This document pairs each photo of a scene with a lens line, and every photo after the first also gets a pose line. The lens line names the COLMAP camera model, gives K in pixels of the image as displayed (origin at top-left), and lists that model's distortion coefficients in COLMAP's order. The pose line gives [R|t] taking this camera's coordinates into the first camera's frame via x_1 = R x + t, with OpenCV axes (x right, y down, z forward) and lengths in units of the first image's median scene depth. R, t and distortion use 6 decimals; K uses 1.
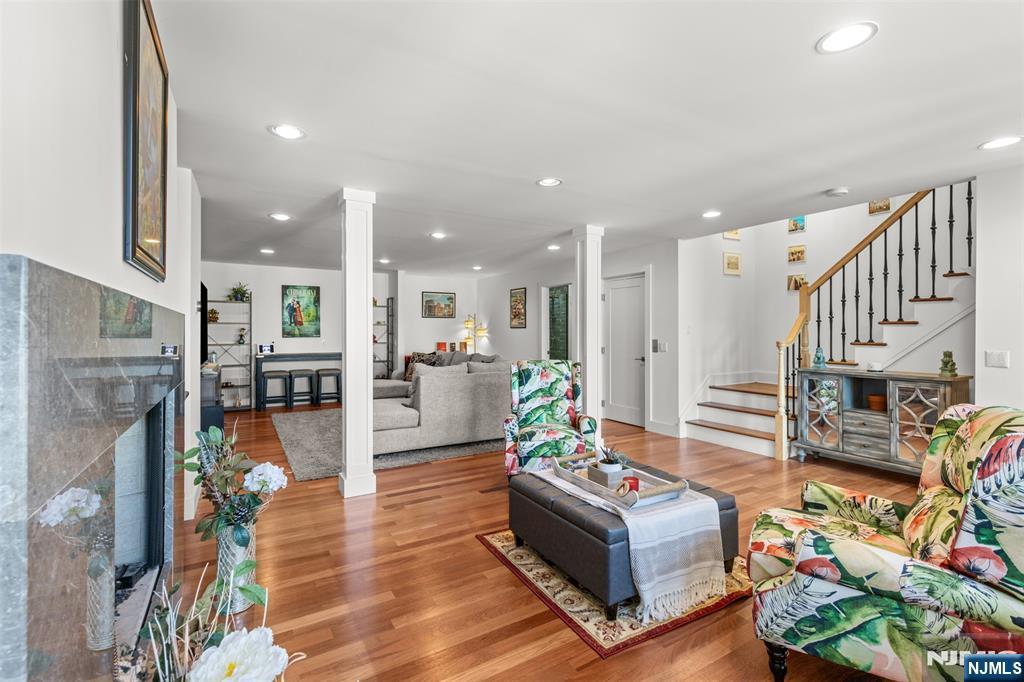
lens RADIAL K [[468.4, 0, 512.9], [0, 468.4, 334.1], [0, 0, 1]] dist [0.003054, 0.000102]
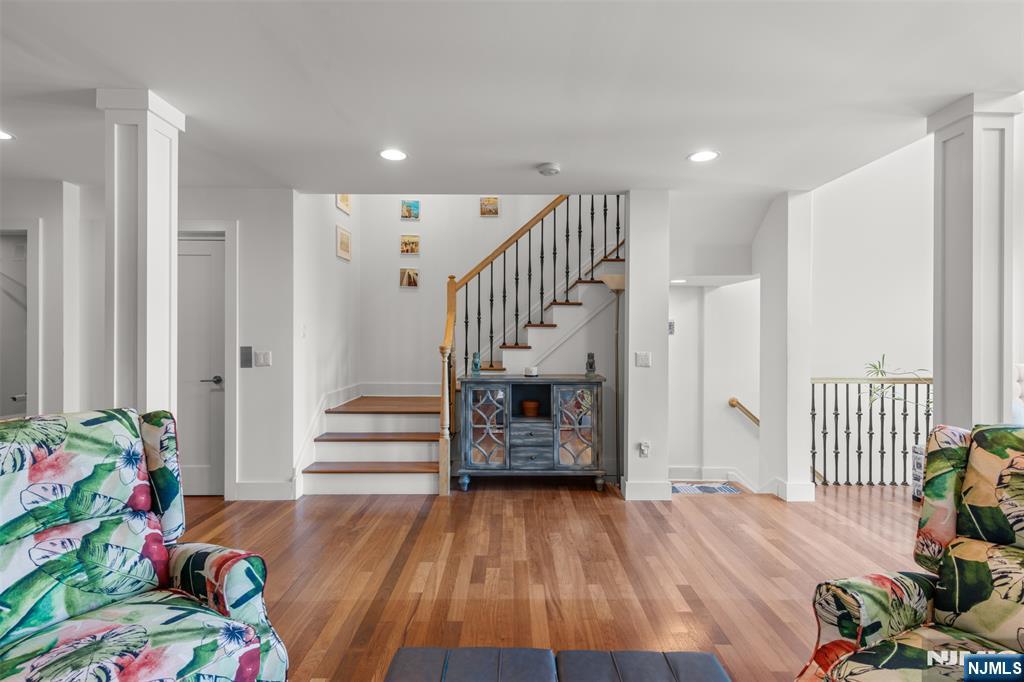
lens RADIAL K [[468.4, 0, 533.8], [0, 468.4, 335.0], [0, 0, 1]] dist [0.003054, 0.000102]
pose [[0.508957, -0.000569, 0.860792, -0.041355], [0.001984, 0.999998, -0.000512, -0.003019], [-0.860790, 0.001969, 0.508957, 0.519180]]
